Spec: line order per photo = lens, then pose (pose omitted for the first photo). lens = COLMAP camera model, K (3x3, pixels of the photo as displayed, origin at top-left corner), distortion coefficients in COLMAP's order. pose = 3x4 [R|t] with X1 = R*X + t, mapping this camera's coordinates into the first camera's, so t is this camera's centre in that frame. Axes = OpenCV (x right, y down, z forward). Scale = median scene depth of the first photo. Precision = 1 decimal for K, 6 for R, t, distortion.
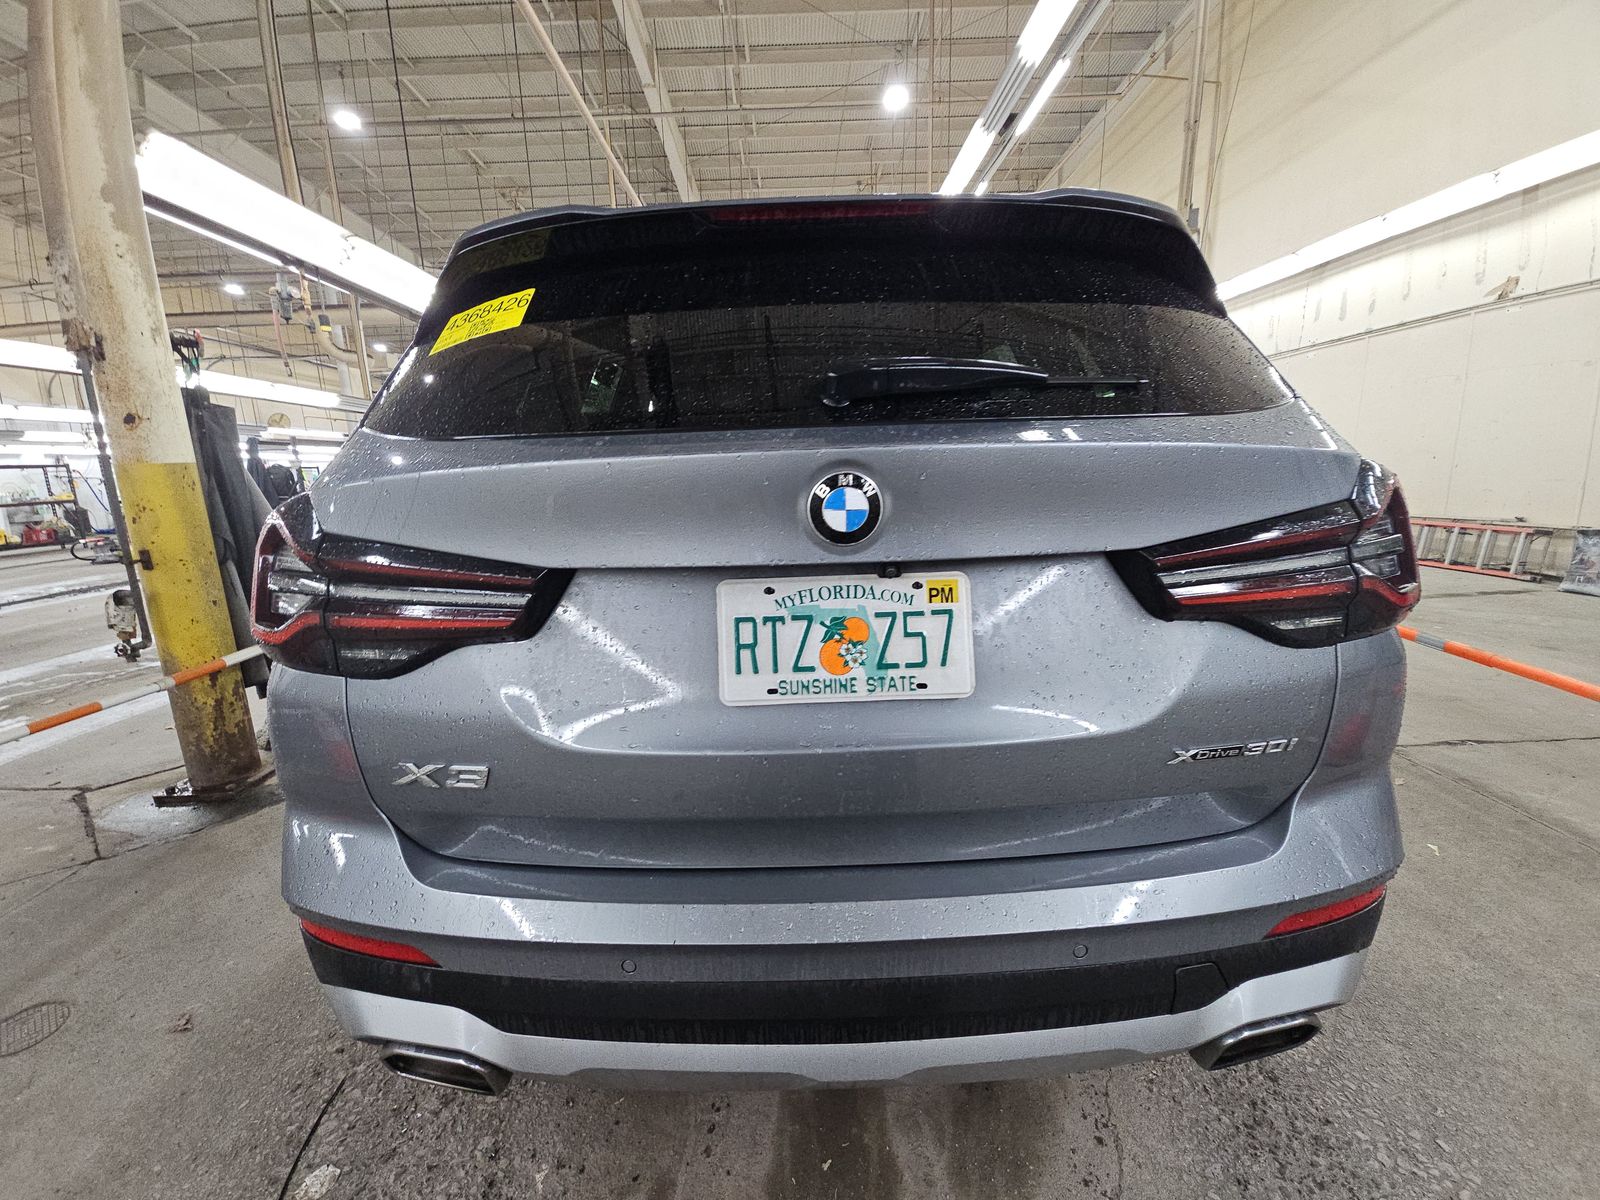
lens RADIAL K [[638.9, 0, 800.0], [0, 638.9, 600.0], [0, 0, 1]] dist [0.028152, -0.017823]
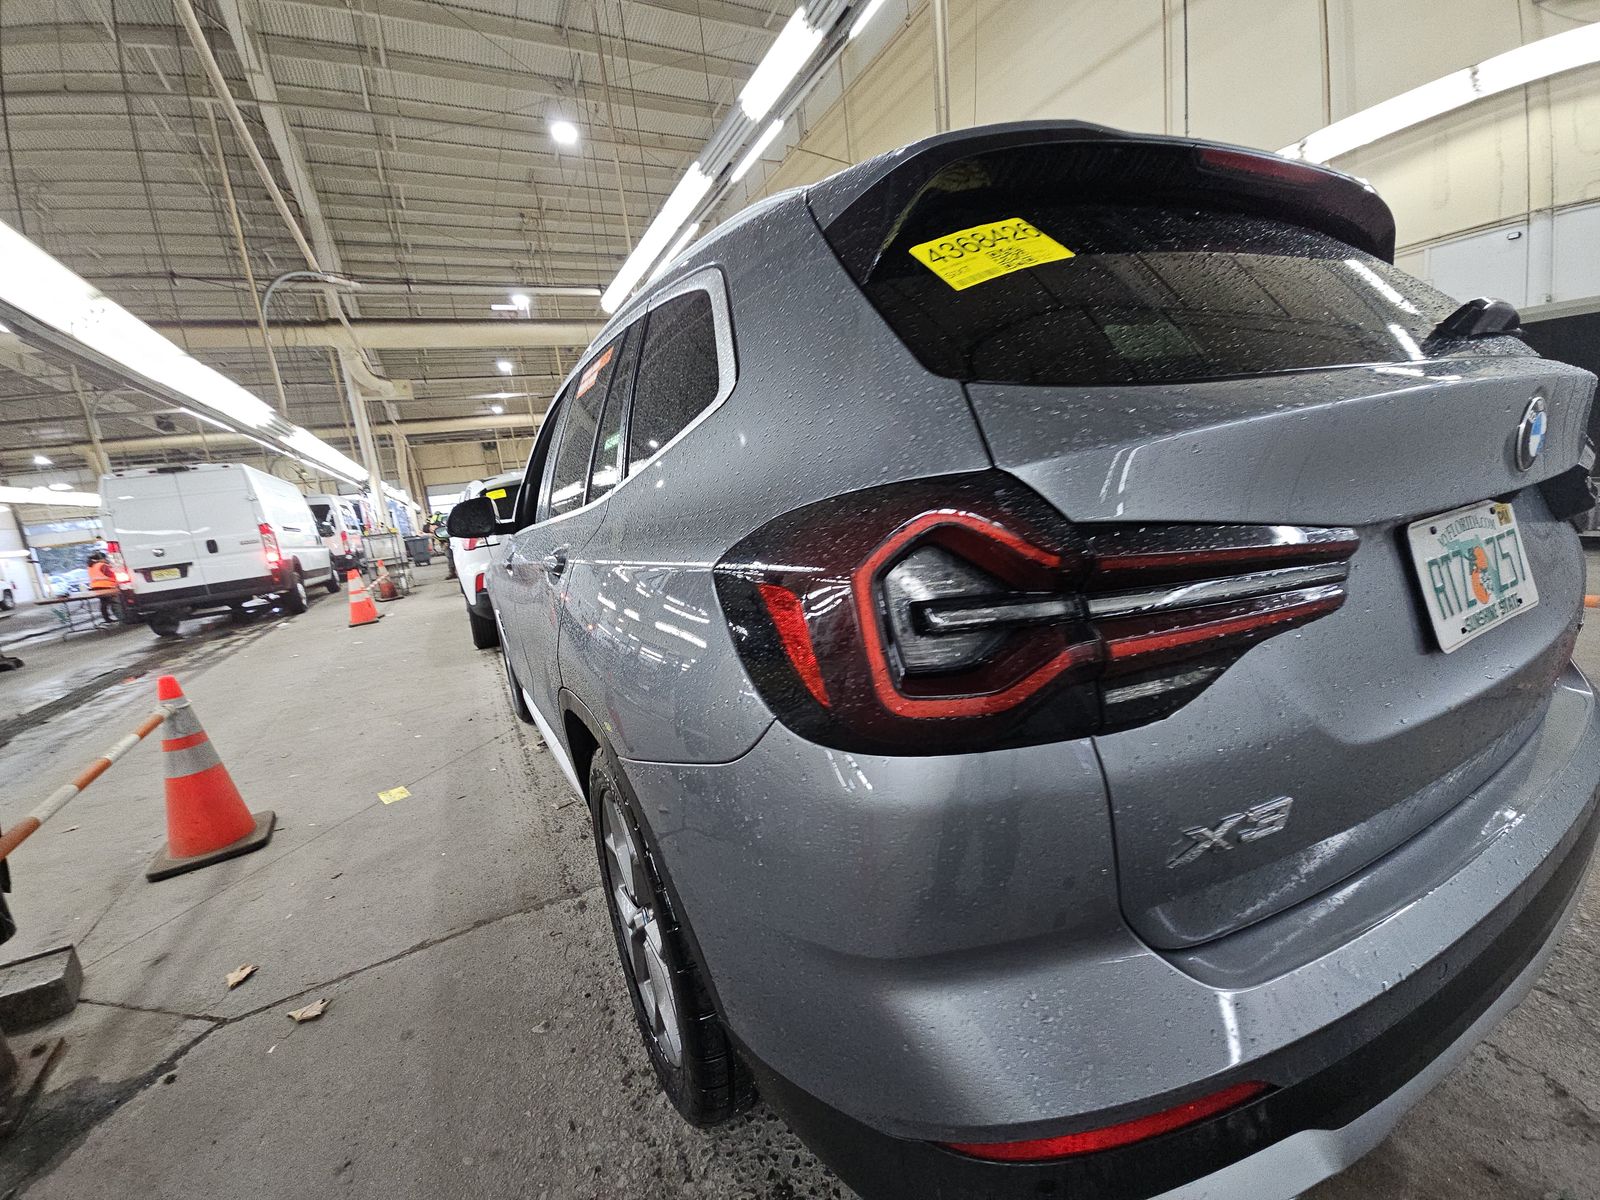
lens RADIAL K [[638.9, 0, 800.0], [0, 638.9, 600.0], [0, 0, 1]] dist [0.028152, -0.017823]
pose [[0.882895, -0.157773, 0.442272, -0.178375], [0.182245, 0.983166, -0.013082, -0.009714], [-0.432763, 0.092152, 0.896786, 0.072724]]
